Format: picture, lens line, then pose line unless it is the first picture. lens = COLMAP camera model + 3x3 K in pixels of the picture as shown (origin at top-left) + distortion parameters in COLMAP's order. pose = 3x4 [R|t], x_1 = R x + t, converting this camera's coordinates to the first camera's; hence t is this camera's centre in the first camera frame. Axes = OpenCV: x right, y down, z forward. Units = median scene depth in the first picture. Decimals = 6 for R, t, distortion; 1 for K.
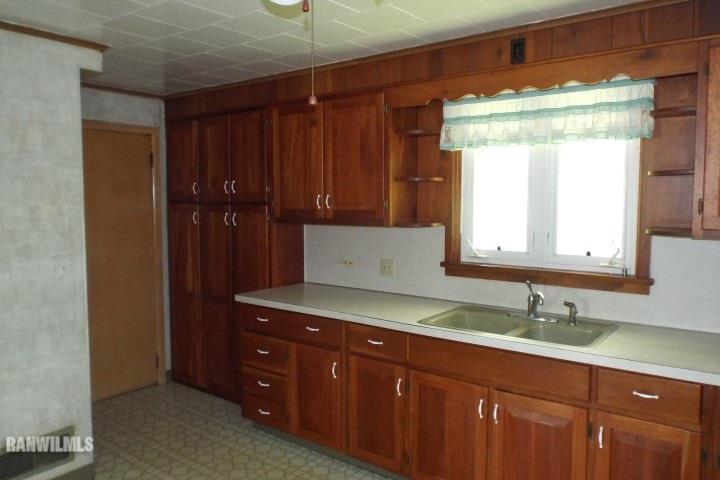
lens RADIAL K [[566.5, 0, 356.3], [0, 566.5, 237.5], [0, 0, 1]] dist [0.016983, 0.008271]
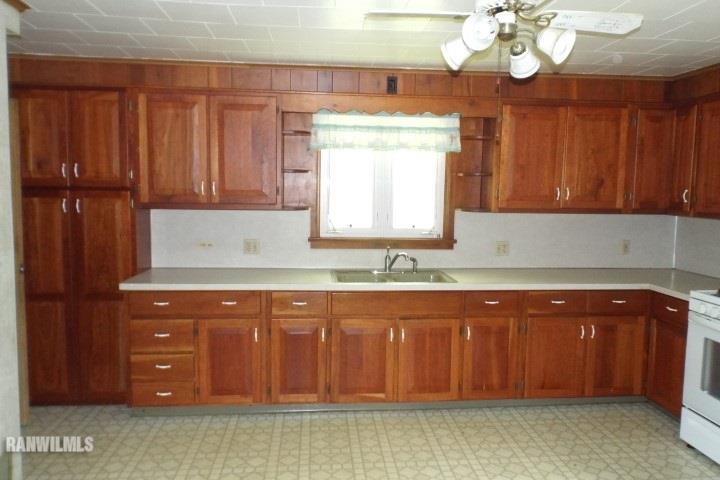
lens RADIAL K [[601.3, 0, 355.2], [0, 601.3, 237.0], [0, 0, 1]] dist [0.055248, 0.001259]
pose [[0.716648, -0.044349, 0.696024, -0.720089], [0.032029, 0.999016, 0.030678, 0.003382], [-0.696699, 0.000308, 0.717363, -0.024443]]
